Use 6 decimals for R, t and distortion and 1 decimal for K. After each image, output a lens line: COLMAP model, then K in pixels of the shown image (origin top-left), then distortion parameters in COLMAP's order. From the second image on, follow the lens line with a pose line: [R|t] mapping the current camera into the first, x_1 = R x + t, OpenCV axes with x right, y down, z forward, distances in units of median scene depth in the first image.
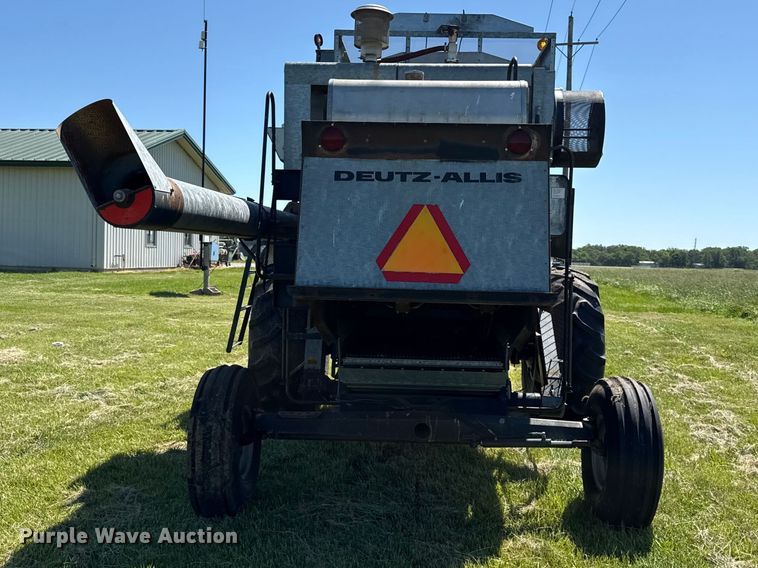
lens RADIAL K [[828.1, 0, 379.0], [0, 828.1, 237.1], [0, 0, 1]] dist [0.059562, -0.010179]
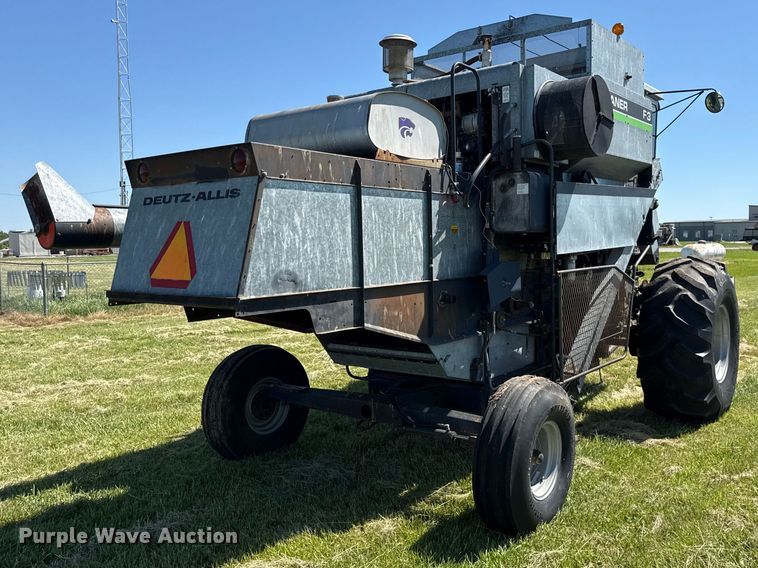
lens RADIAL K [[678.8, 0, 379.7], [0, 678.8, 248.6], [0, 0, 1]] dist [0.050395, 0.002227]
pose [[0.824349, -0.030408, -0.565265, 0.826944], [0.046721, 0.998804, 0.014405, -0.001301], [0.564151, -0.038284, 0.824784, 0.351246]]
